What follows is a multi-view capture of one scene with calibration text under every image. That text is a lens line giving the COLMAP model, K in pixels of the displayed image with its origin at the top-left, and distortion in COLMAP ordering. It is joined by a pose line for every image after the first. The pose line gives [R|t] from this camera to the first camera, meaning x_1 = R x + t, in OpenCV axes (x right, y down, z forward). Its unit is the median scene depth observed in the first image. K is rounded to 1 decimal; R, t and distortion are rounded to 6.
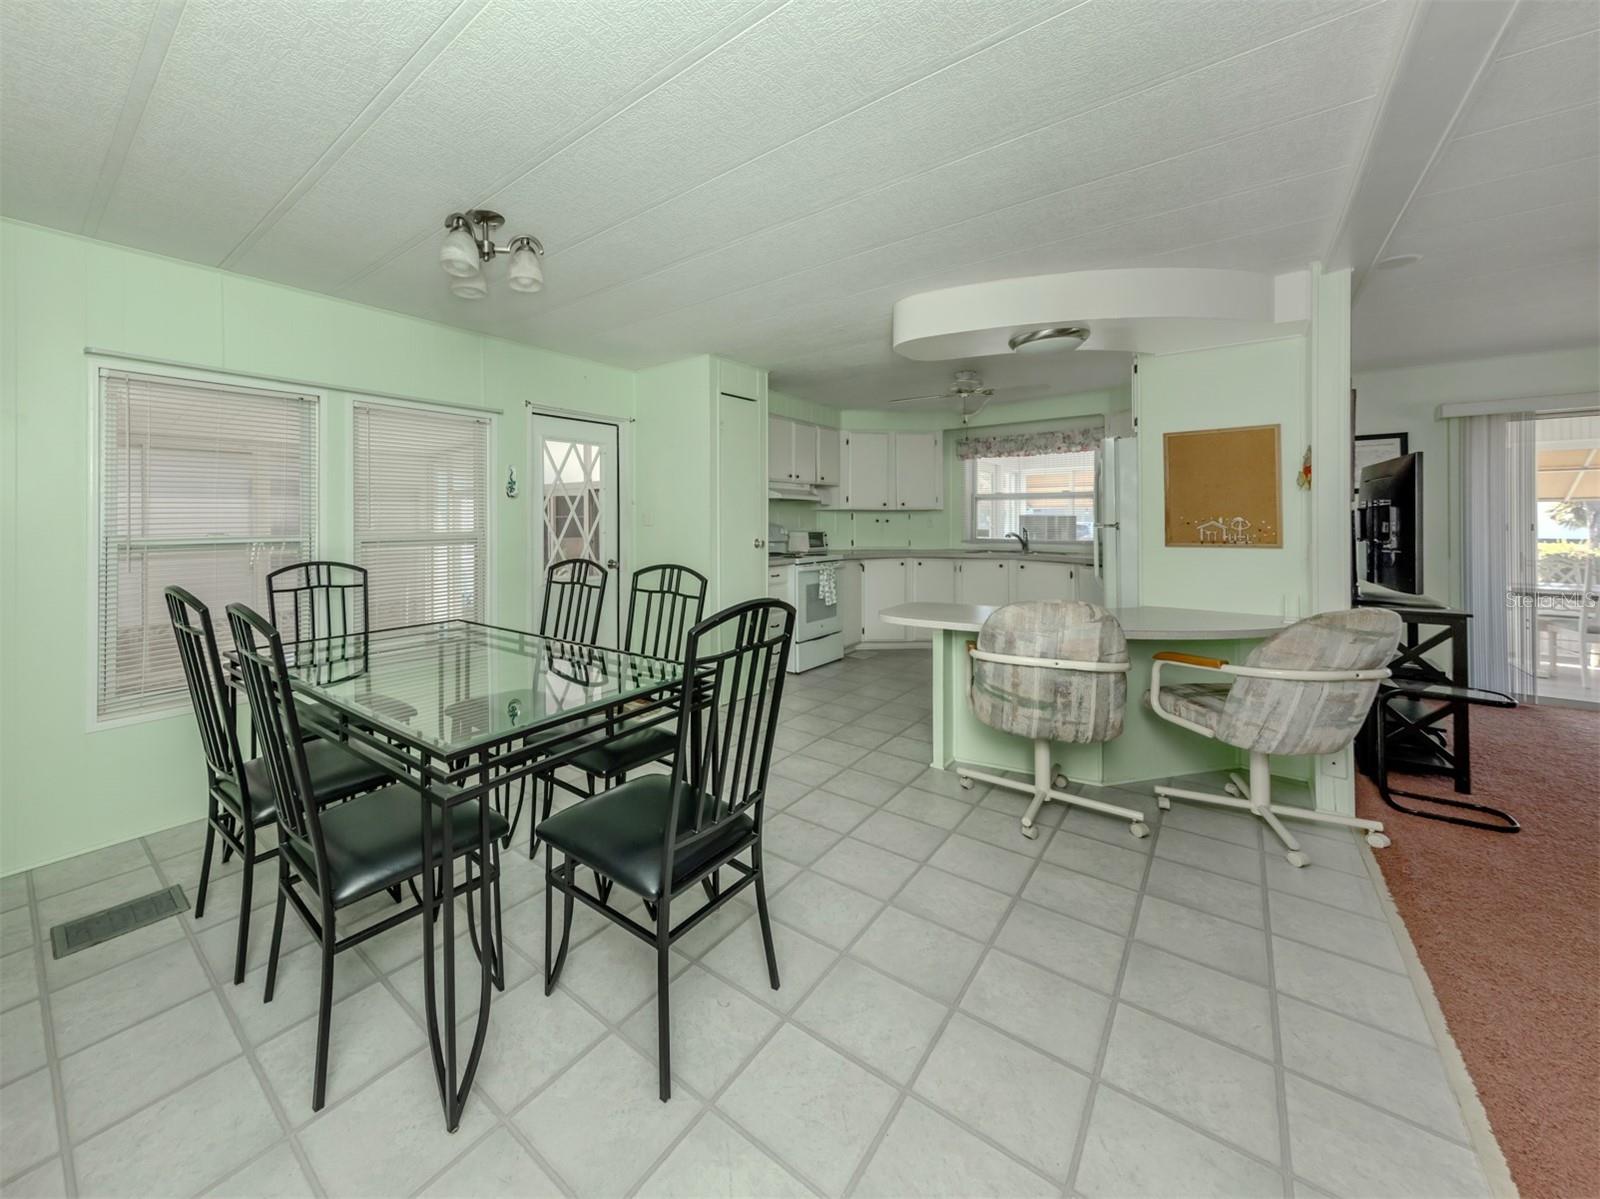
lens RADIAL K [[609.5, 0, 677.9], [0, 609.5, 506.8], [0, 0, 1]] dist [0.004193, -0.001077]
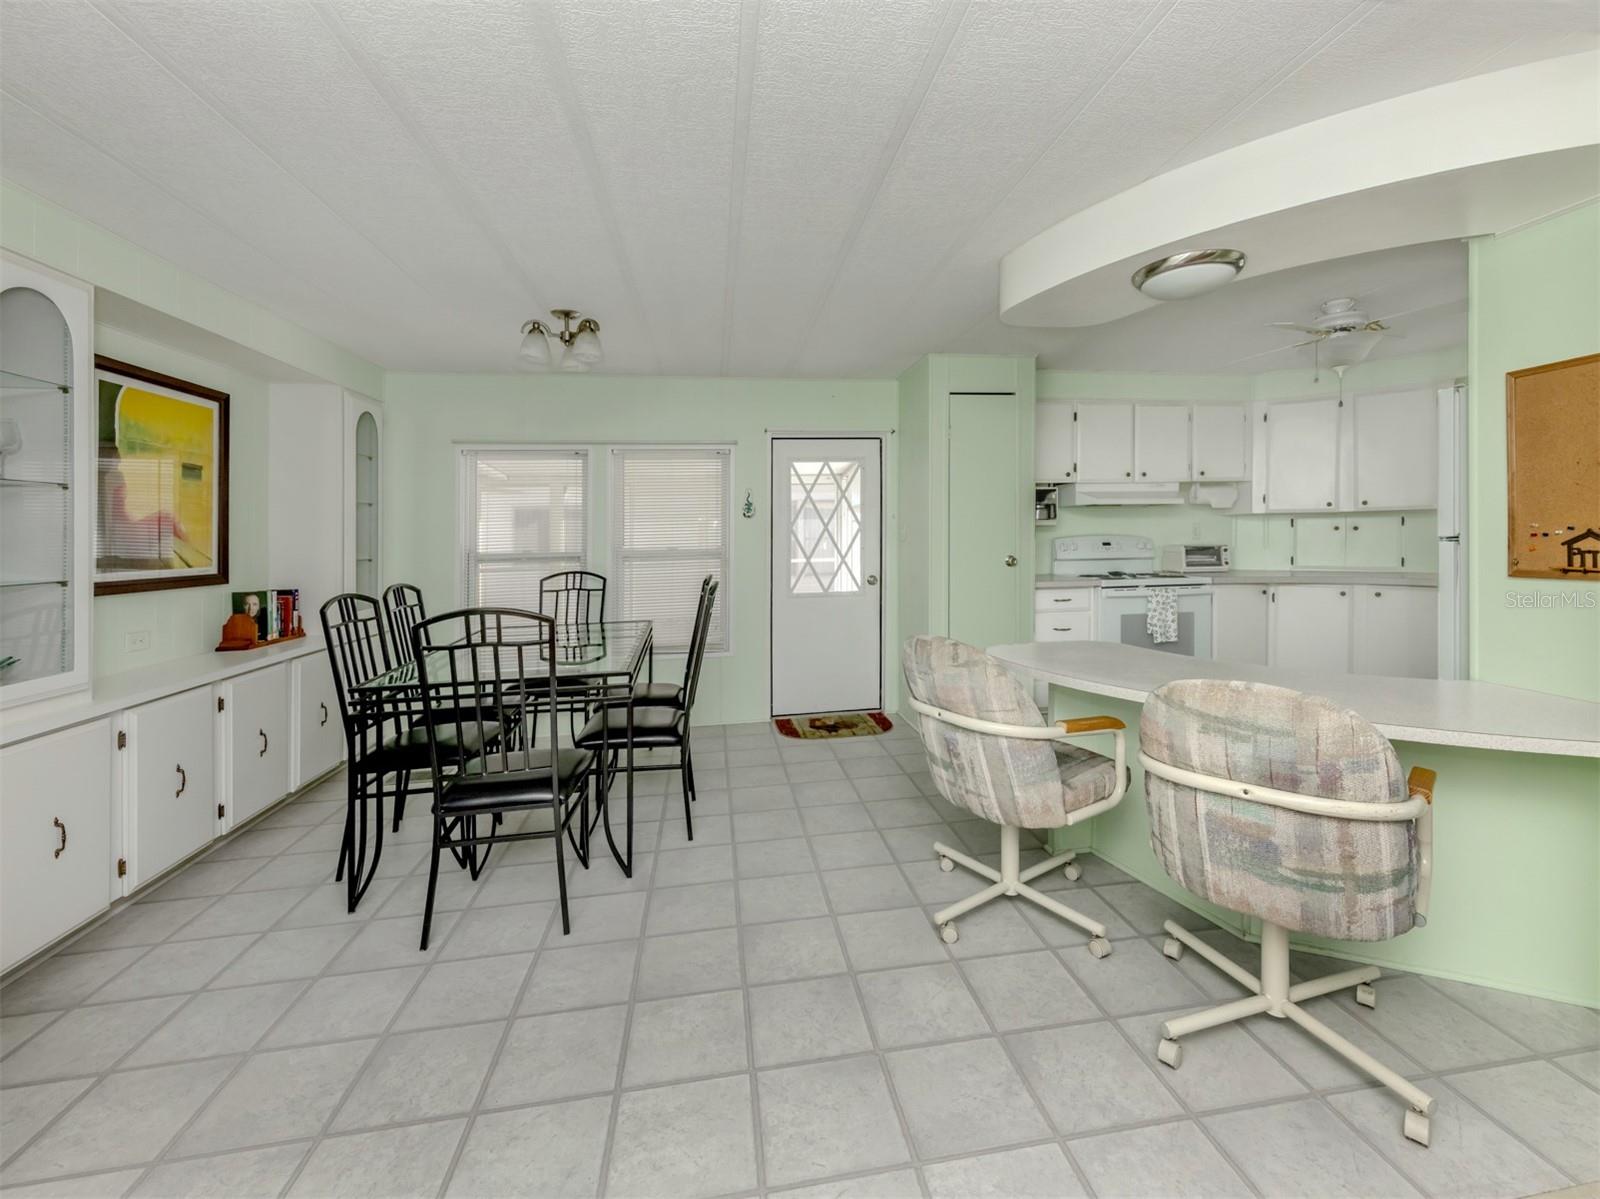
lens RADIAL K [[658.0, 0, 821.8], [0, 658.0, 545.2], [0, 0, 1]] dist [0.001807, -0.000124]
pose [[0.780421, -0.002811, -0.625248, 0.550013], [0.031496, 0.998897, 0.034822, -0.002494], [0.624460, -0.046869, 0.779649, 0.133327]]
